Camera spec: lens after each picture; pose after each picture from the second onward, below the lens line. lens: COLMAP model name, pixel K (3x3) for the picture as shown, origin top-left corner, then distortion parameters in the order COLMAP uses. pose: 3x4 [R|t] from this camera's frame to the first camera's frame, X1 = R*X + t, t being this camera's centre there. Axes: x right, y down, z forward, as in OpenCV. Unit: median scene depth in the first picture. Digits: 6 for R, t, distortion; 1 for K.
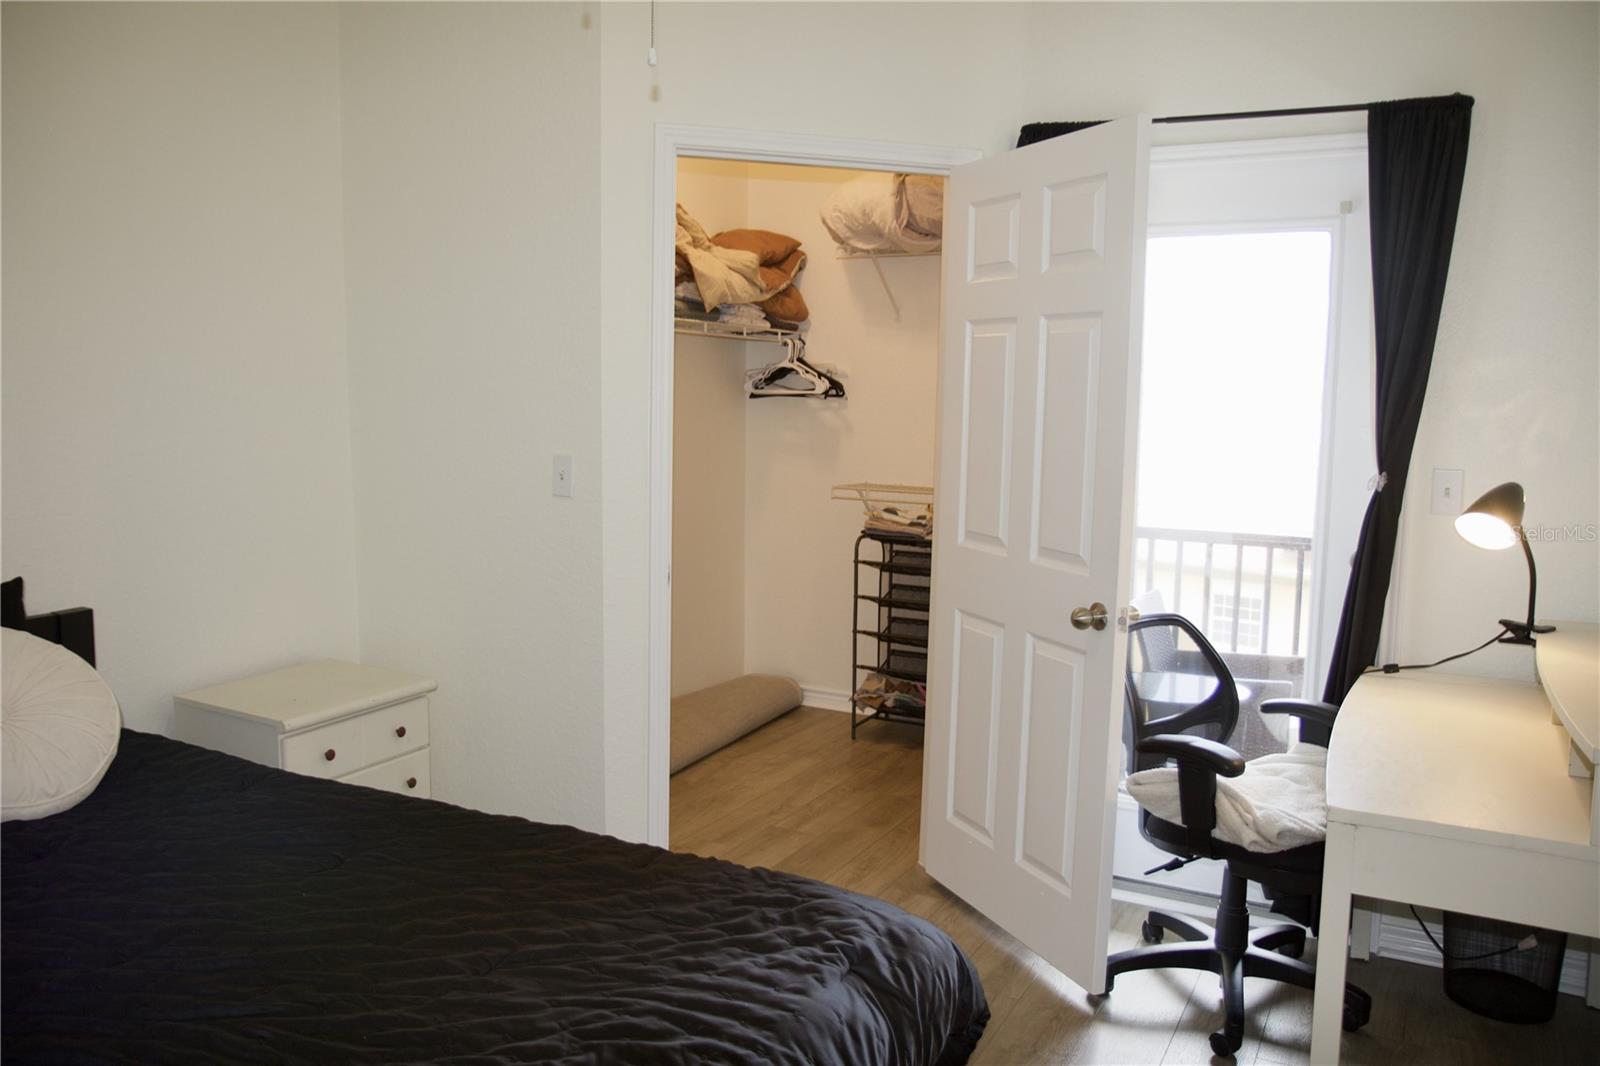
lens RADIAL K [[1254.0, 0, 777.5], [0, 1254.0, 529.6], [0, 0, 1]] dist [-0.098835, 0.102299]
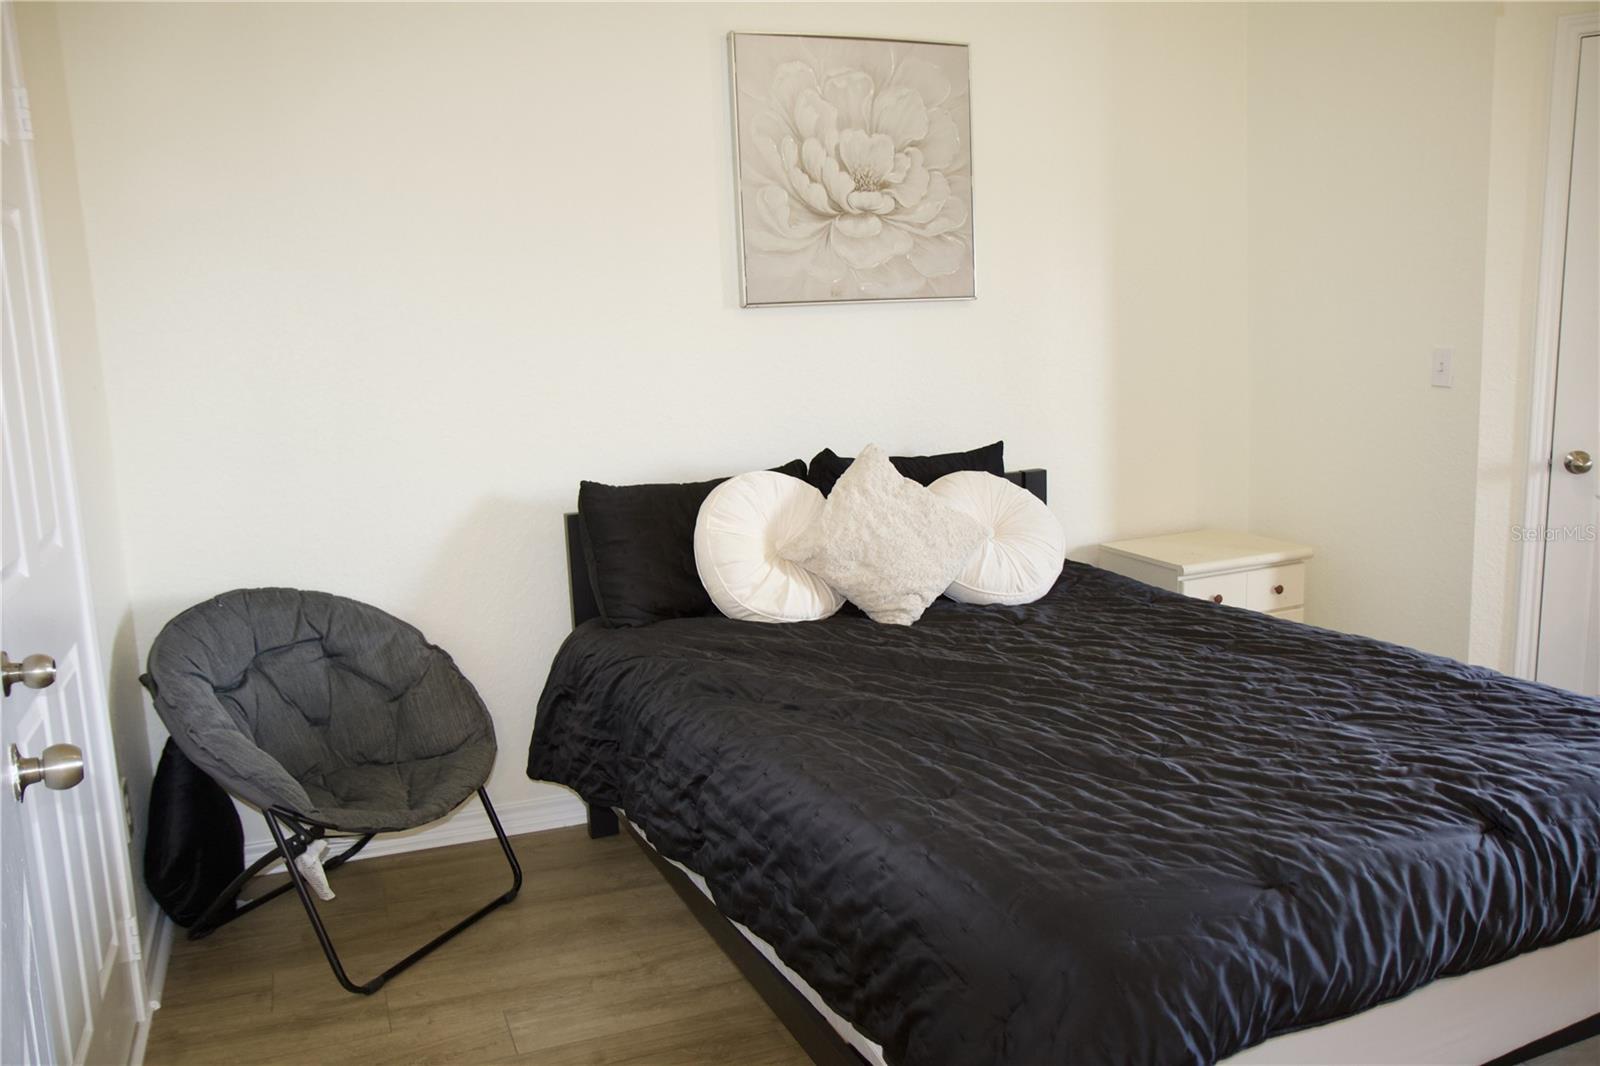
lens RADIAL K [[1254.0, 0, 774.0], [0, 1254.0, 536.5], [0, 0, 1]] dist [-0.098835, 0.102299]
pose [[0.768037, 0.060865, -0.637506, 0.080022], [-0.022954, 0.997450, 0.067576, 0.052020], [0.639994, -0.037268, 0.767476, -0.225211]]
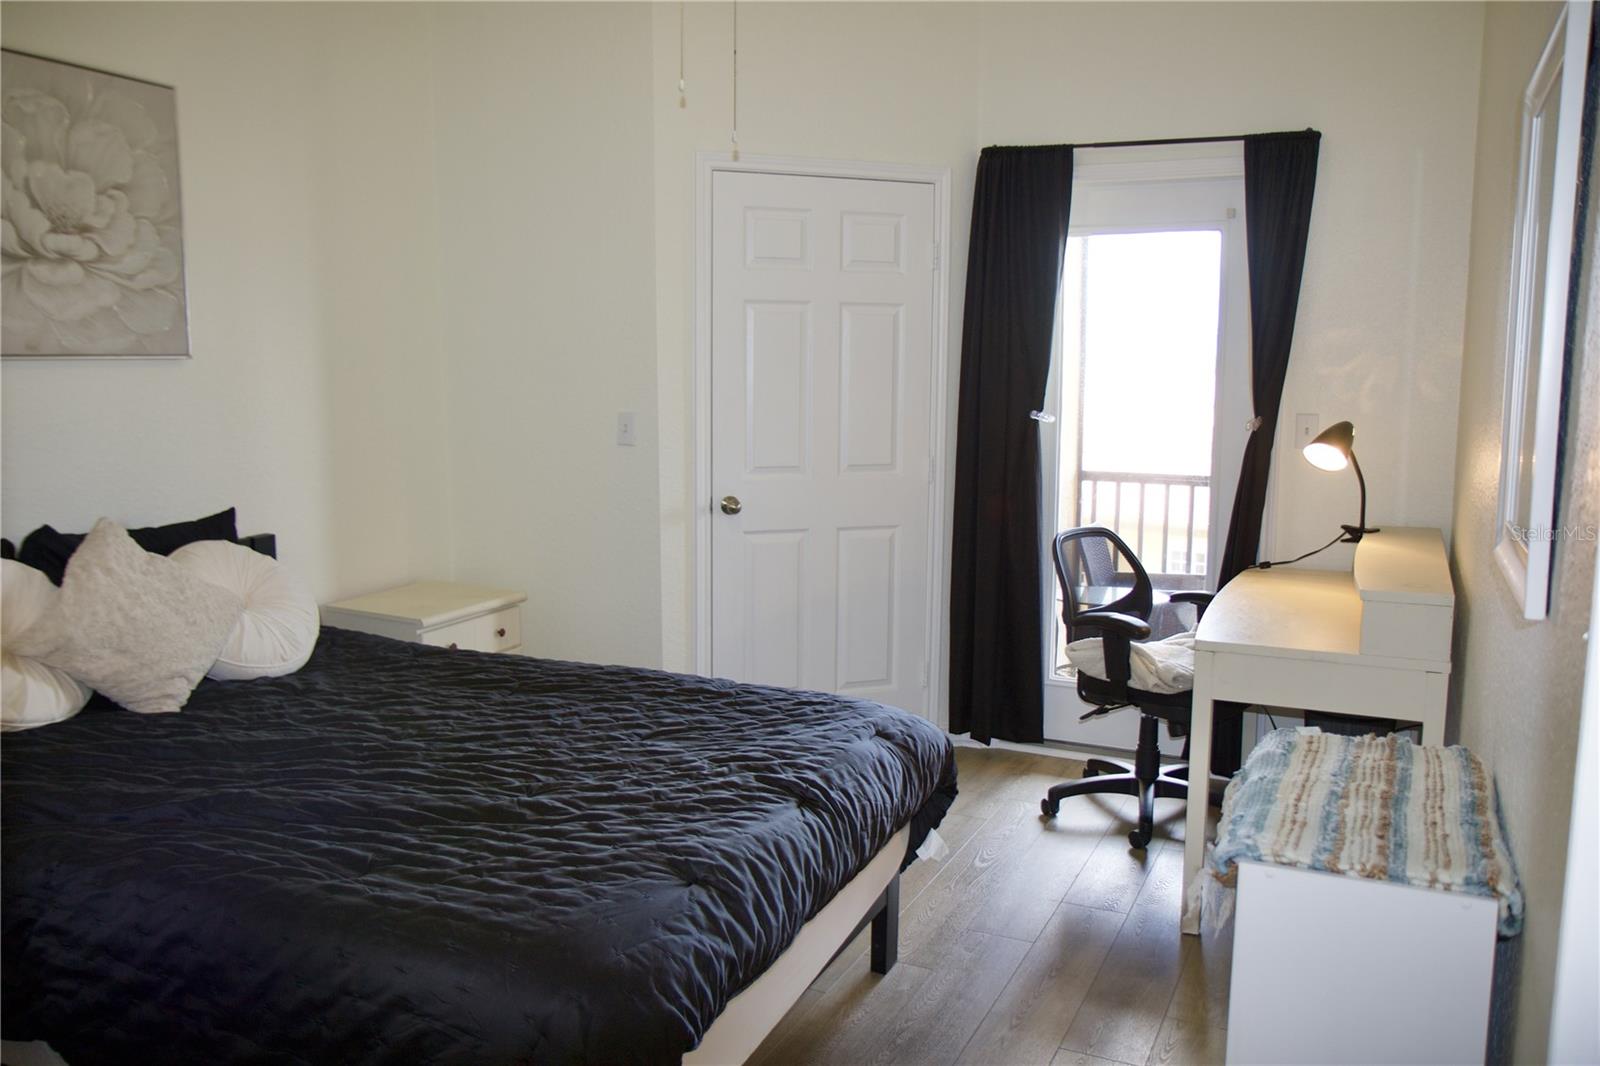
lens RADIAL K [[1254.0, 0, 795.4], [0, 1254.0, 538.9], [0, 0, 1]] dist [-0.098835, 0.102299]
pose [[0.999152, -0.016431, 0.037740, -0.057091], [0.015288, 0.999422, 0.030379, 0.038500], [-0.038218, -0.029777, 0.998826, -0.322144]]
